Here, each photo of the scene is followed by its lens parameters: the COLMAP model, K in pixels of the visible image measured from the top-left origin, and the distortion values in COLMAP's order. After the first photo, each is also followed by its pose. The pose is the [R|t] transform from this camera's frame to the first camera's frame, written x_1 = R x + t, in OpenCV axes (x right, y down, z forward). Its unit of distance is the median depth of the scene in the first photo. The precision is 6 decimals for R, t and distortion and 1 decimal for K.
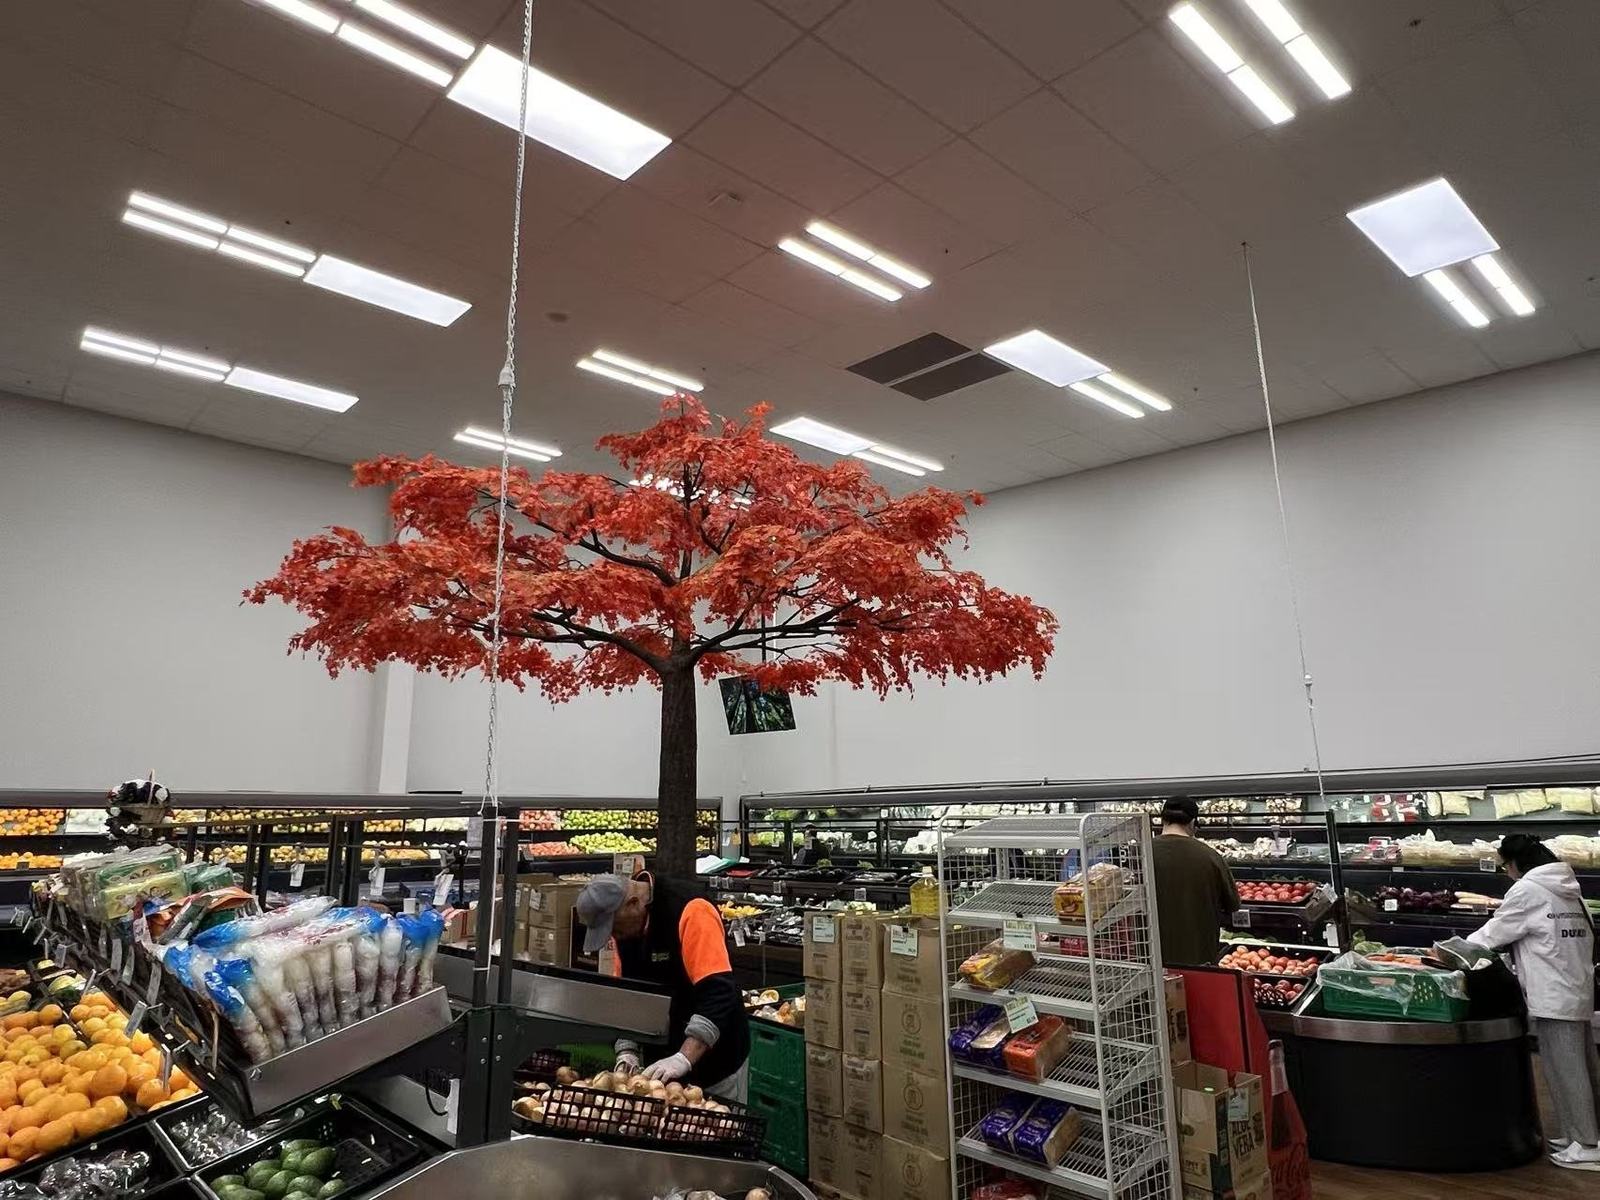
lens RADIAL K [[1022.8, 0, 800.0], [0, 1022.8, 600.0], [0, 0, 1]] dist [0.018560, -0.041640]
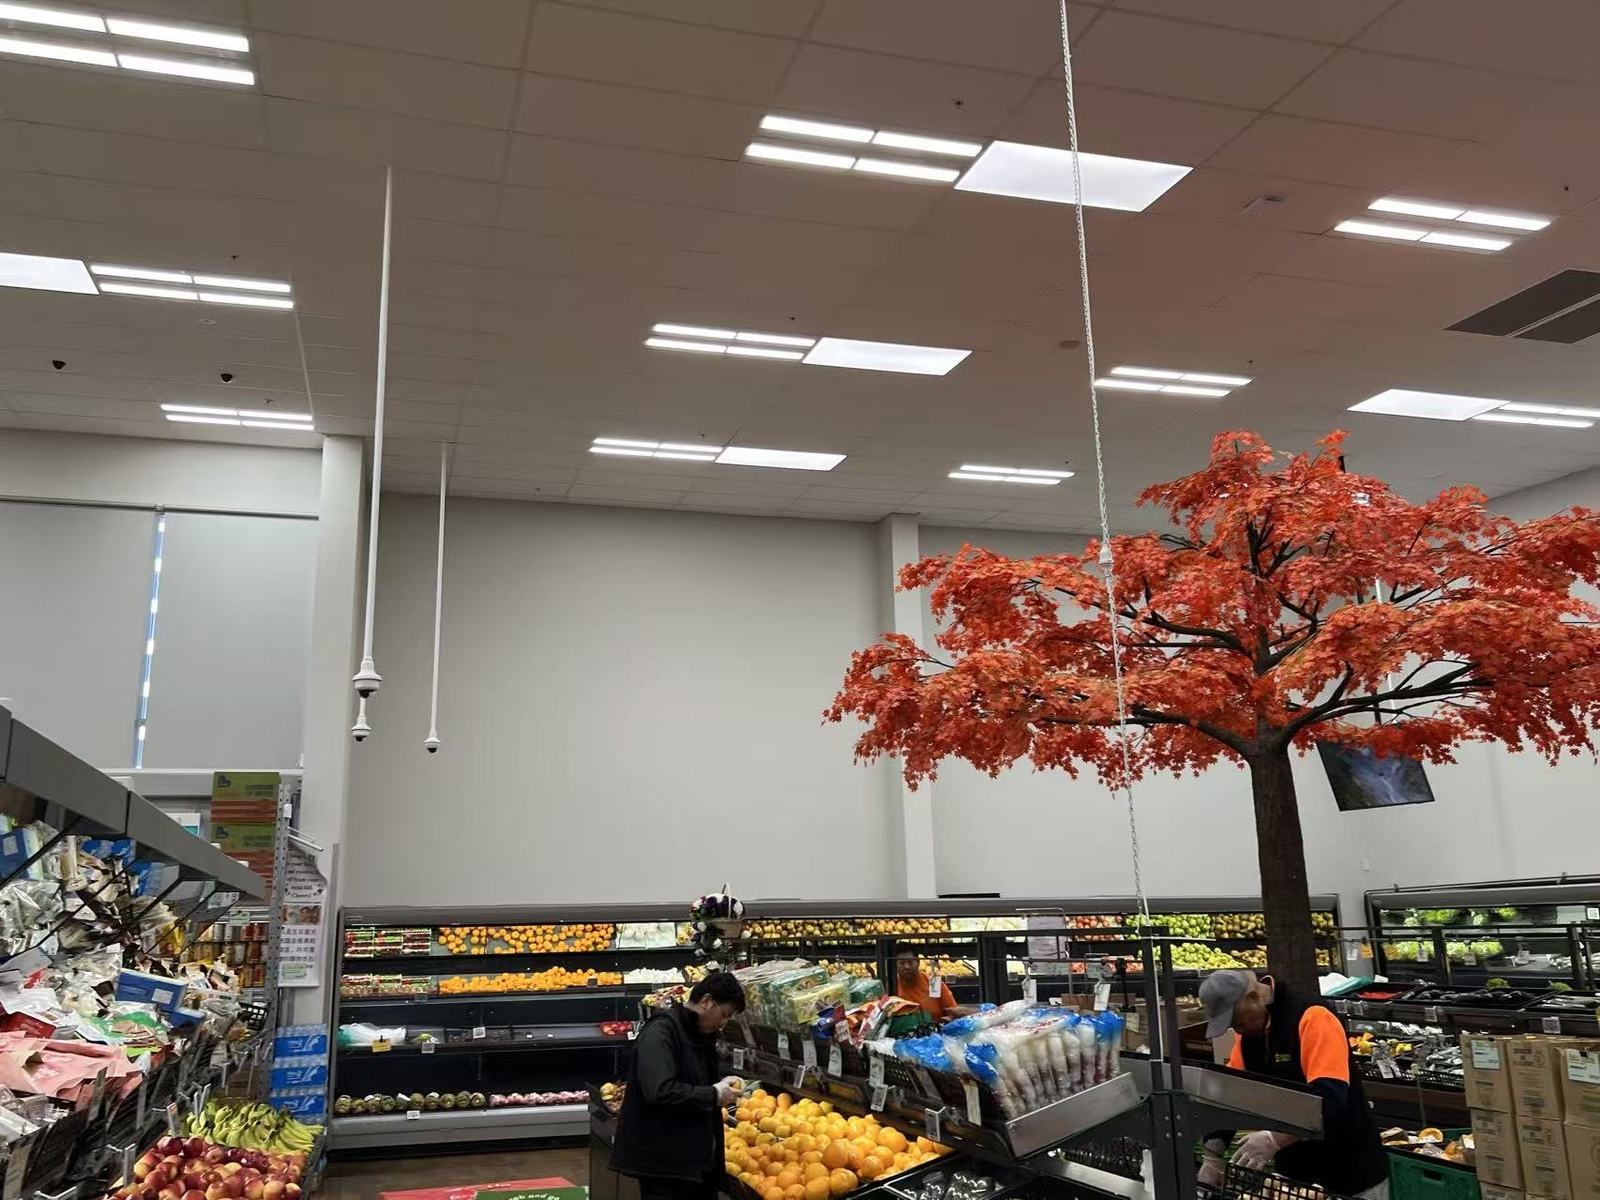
lens RADIAL K [[1335.9, 0, 800.0], [0, 1335.9, 600.0], [0, 0, 1]] dist [0.010245, -0.009838]
pose [[0.901081, -0.113480, -0.418540, 0.007340], [0.101831, 0.993537, -0.050146, -0.029931], [0.421525, 0.002565, 0.906813, -0.125870]]
